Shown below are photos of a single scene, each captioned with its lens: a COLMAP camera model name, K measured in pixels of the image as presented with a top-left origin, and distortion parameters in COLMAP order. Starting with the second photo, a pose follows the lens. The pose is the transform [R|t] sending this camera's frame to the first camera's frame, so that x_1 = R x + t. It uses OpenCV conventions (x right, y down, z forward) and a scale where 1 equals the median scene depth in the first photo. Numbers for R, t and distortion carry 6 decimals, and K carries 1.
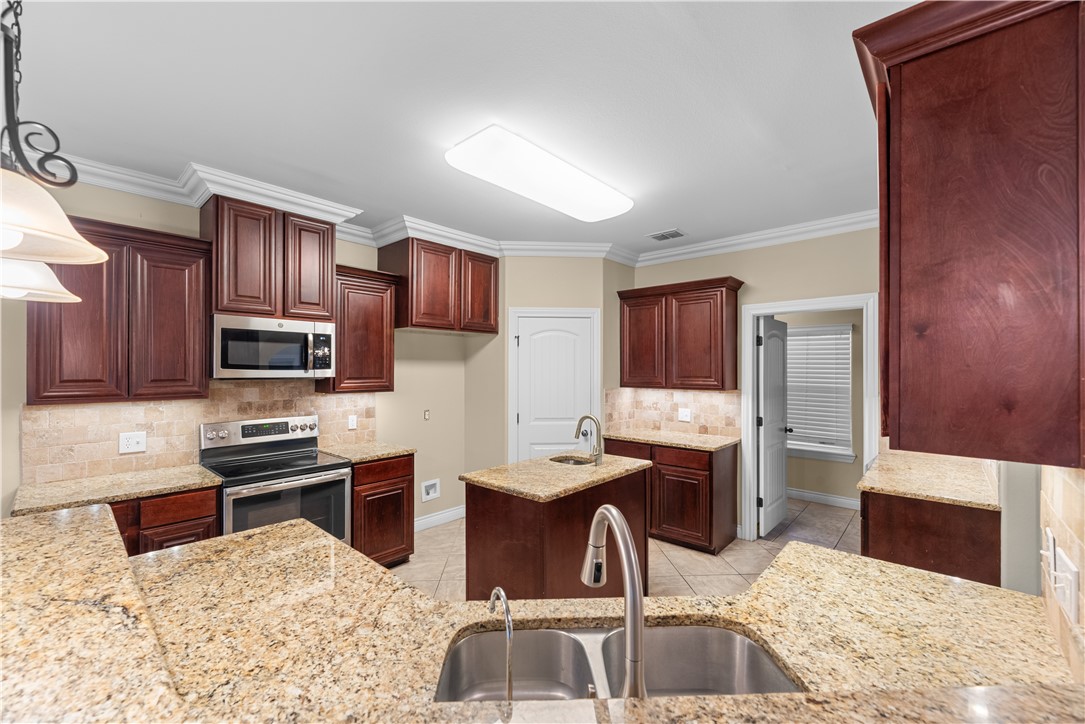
lens RADIAL K [[453.2, 0, 539.1], [0, 453.2, 363.1], [0, 0, 1]] dist [0.003707, 0.000385]
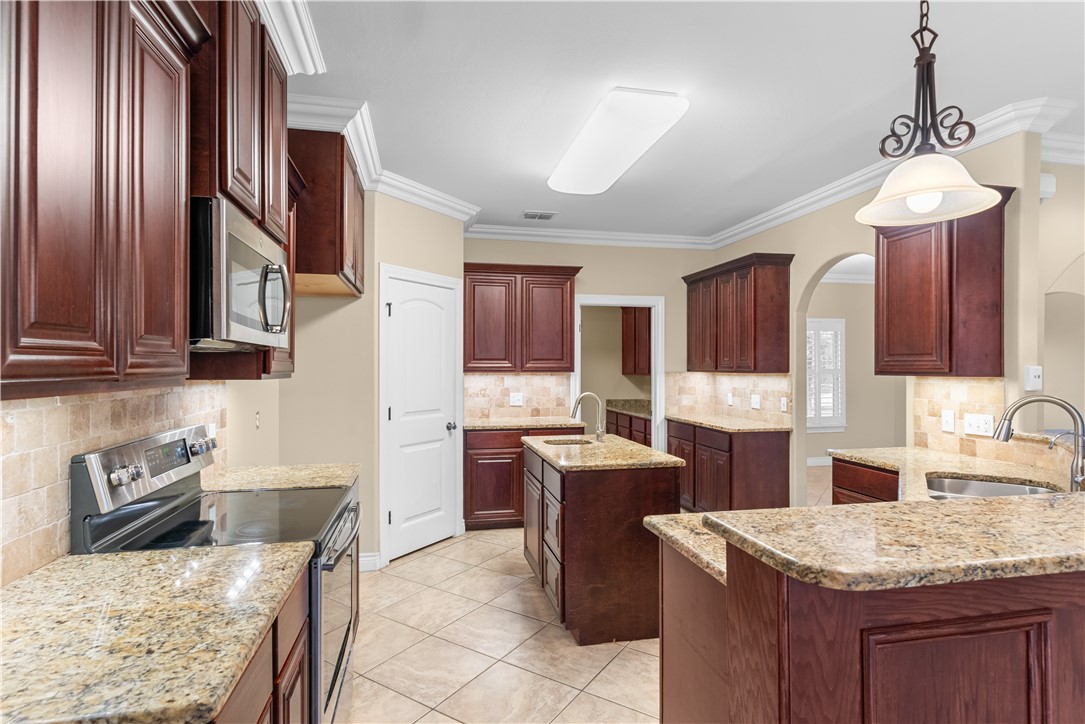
lens RADIAL K [[553.7, 0, 545.2], [0, 553.7, 362.9], [0, 0, 1]] dist [0.000277, 0.000002]
pose [[0.574581, 0.005005, 0.818433, -0.654797], [-0.009980, 0.999950, 0.000892, 0.035764], [-0.818387, -0.008680, 0.574602, 0.276500]]
